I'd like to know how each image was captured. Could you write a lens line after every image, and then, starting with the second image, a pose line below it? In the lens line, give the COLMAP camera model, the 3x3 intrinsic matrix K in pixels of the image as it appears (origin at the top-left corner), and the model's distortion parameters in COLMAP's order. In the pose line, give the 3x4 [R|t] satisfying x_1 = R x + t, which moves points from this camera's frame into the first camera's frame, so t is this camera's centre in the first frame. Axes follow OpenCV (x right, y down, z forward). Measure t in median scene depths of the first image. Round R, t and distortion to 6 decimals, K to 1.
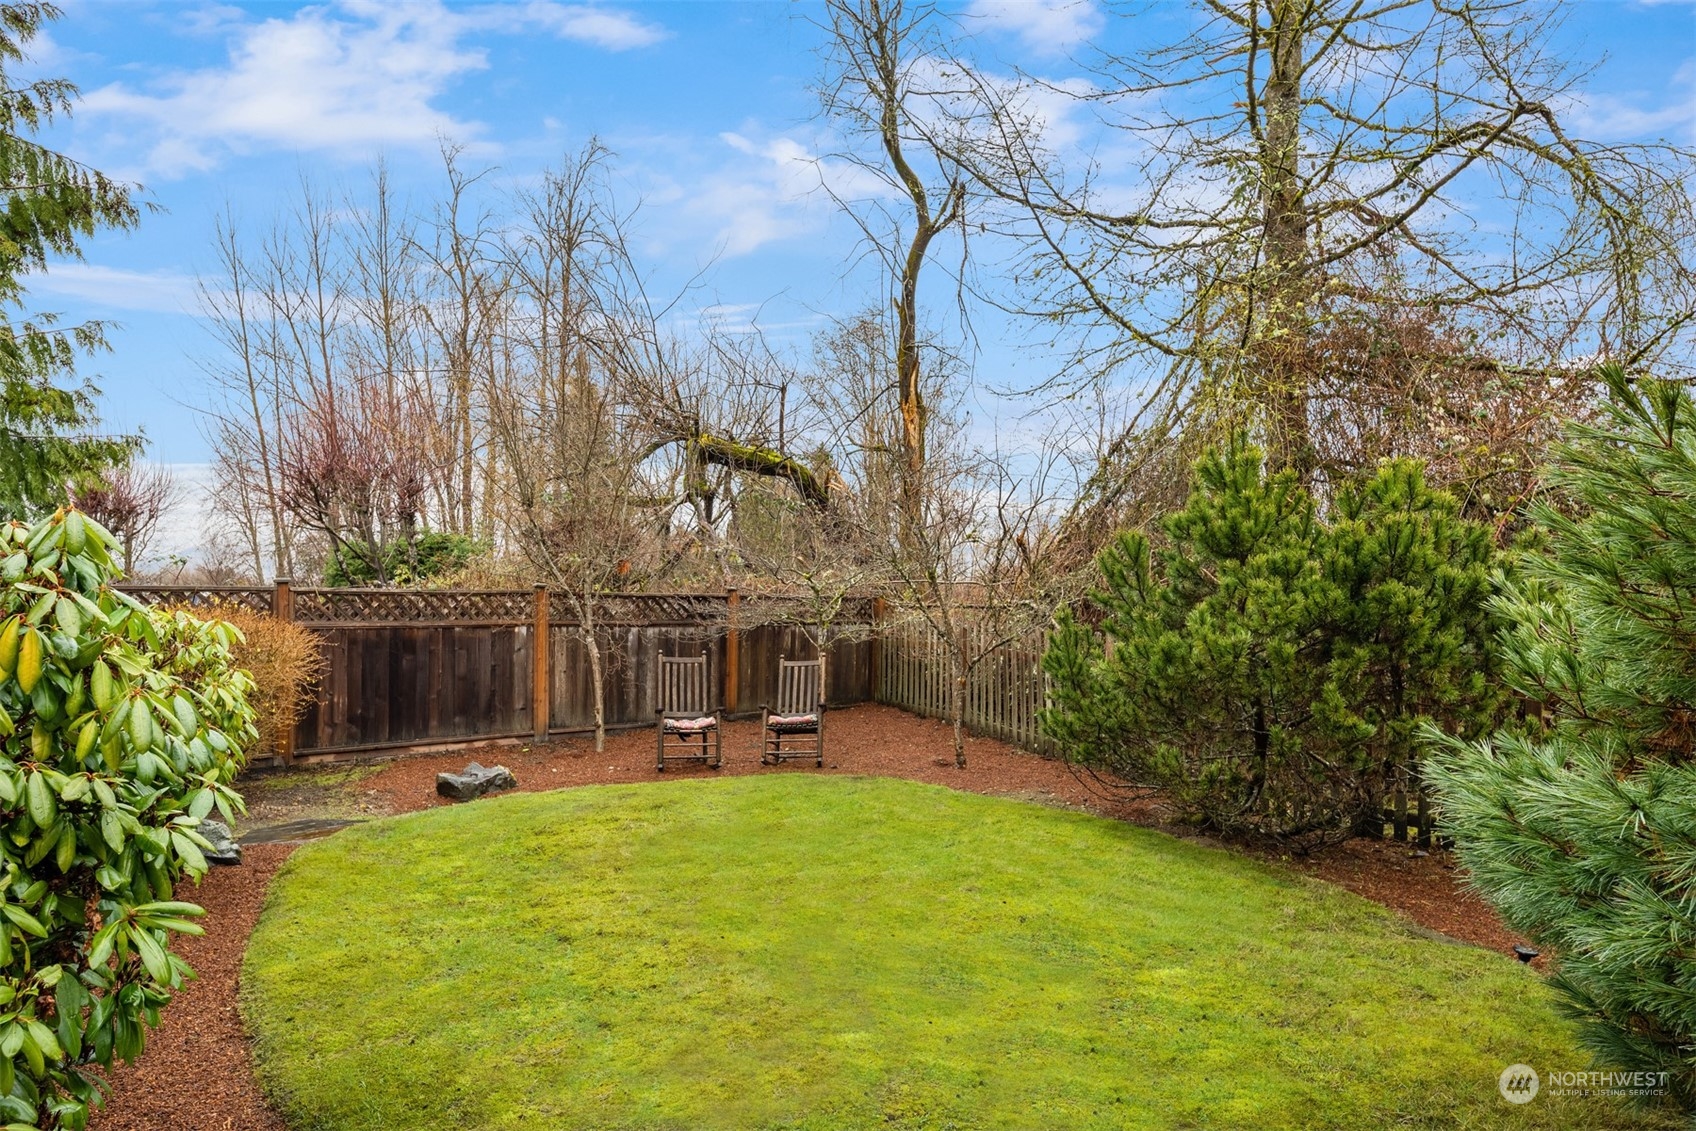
lens RADIAL K [[916.7, 0, 844.2], [0, 916.7, 574.5], [0, 0, 1]] dist [-0.001182, -0.009346]
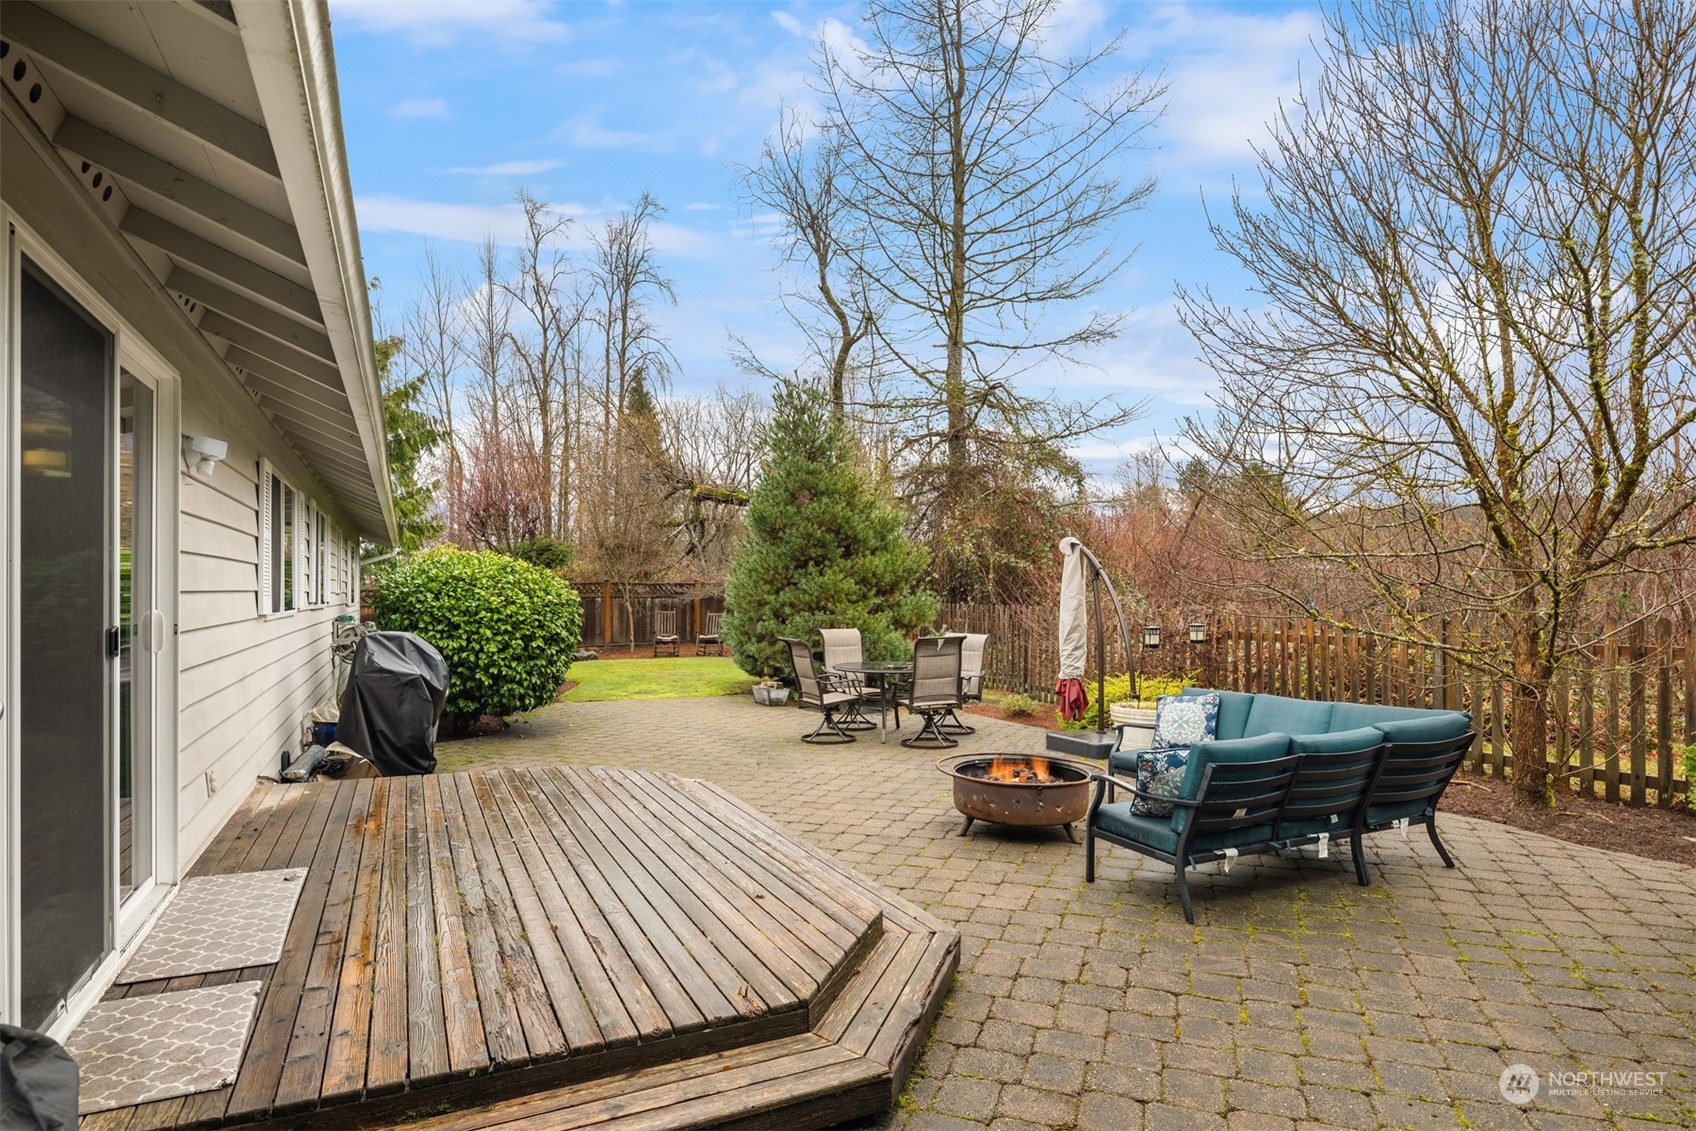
lens RADIAL K [[916.7, 0, 851.3], [0, 916.7, 564.2], [0, 0, 1]] dist [-0.001182, -0.009346]
pose [[0.998230, -0.001552, -0.059453, 0.198741], [0.003085, 0.999665, 0.025691, -0.040483], [0.059393, -0.025829, 0.997900, -0.597818]]
